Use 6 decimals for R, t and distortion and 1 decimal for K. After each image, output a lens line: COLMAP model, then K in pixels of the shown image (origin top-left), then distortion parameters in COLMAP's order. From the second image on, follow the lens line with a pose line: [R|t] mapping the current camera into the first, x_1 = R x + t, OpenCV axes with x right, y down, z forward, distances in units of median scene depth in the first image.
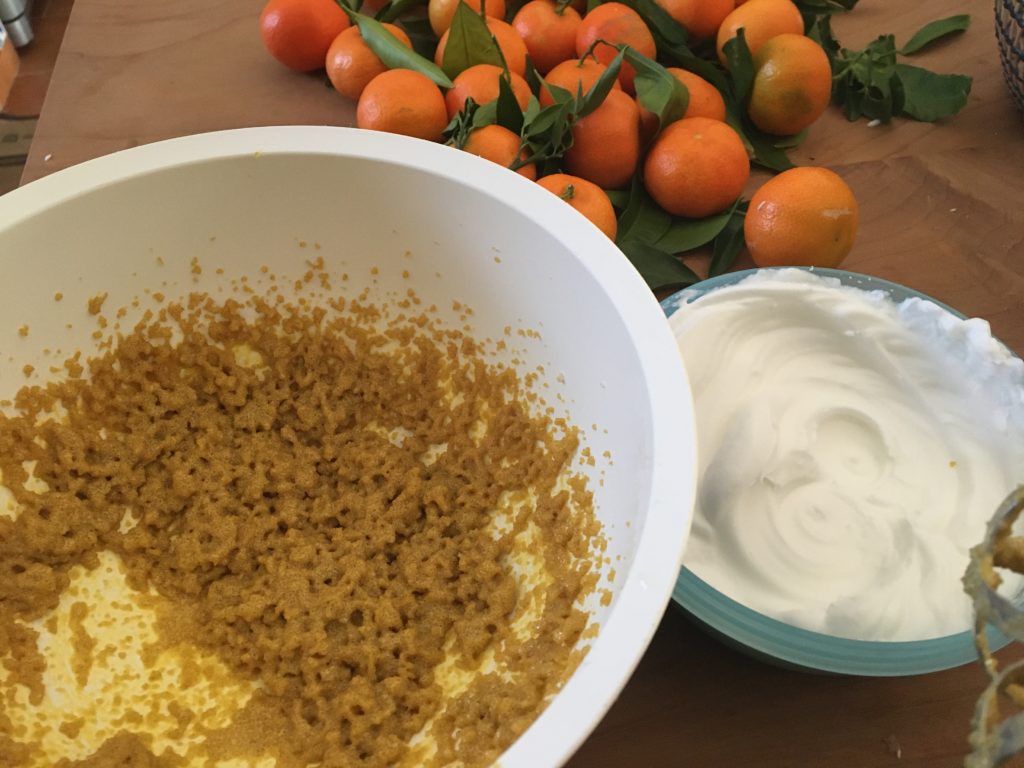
lens RADIAL K [[876.6, 0, 512.0], [0, 876.6, 384.0], [0, 0, 1]] dist [0.101666, -0.188358]
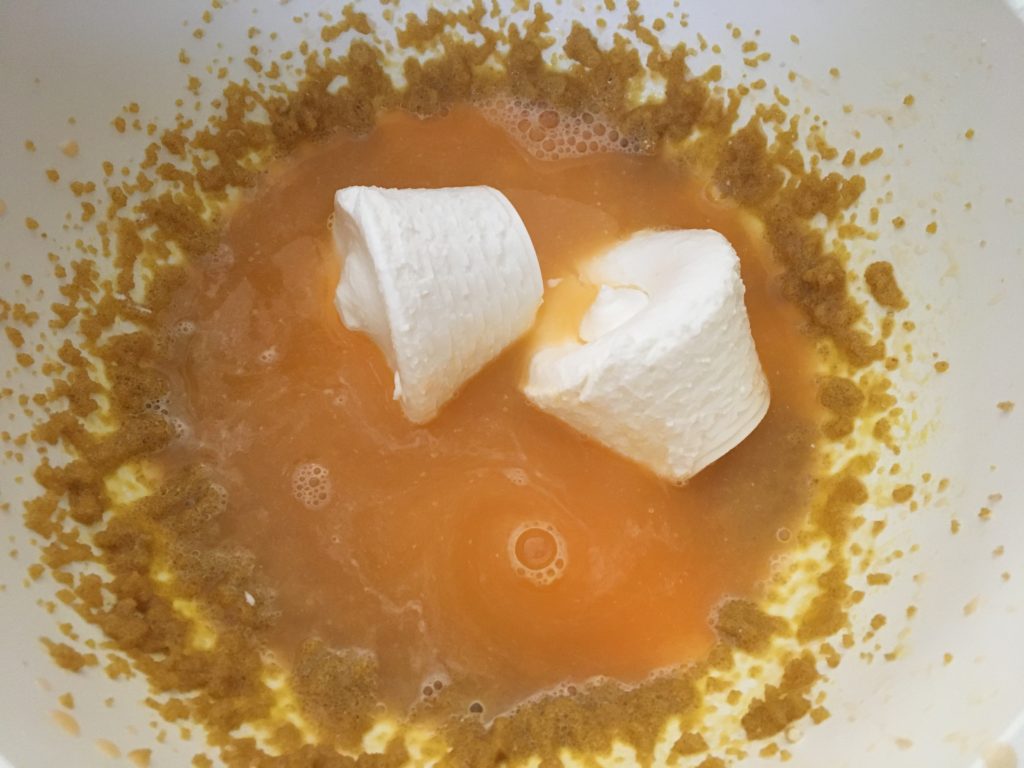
lens RADIAL K [[876.6, 0, 512.0], [0, 876.6, 384.0], [0, 0, 1]] dist [0.101666, -0.188358]
pose [[-0.040919, -0.926289, 0.374585, -0.491095], [0.736190, 0.225520, 0.638094, -0.246464], [-0.675536, 0.301876, 0.672697, 0.400307]]
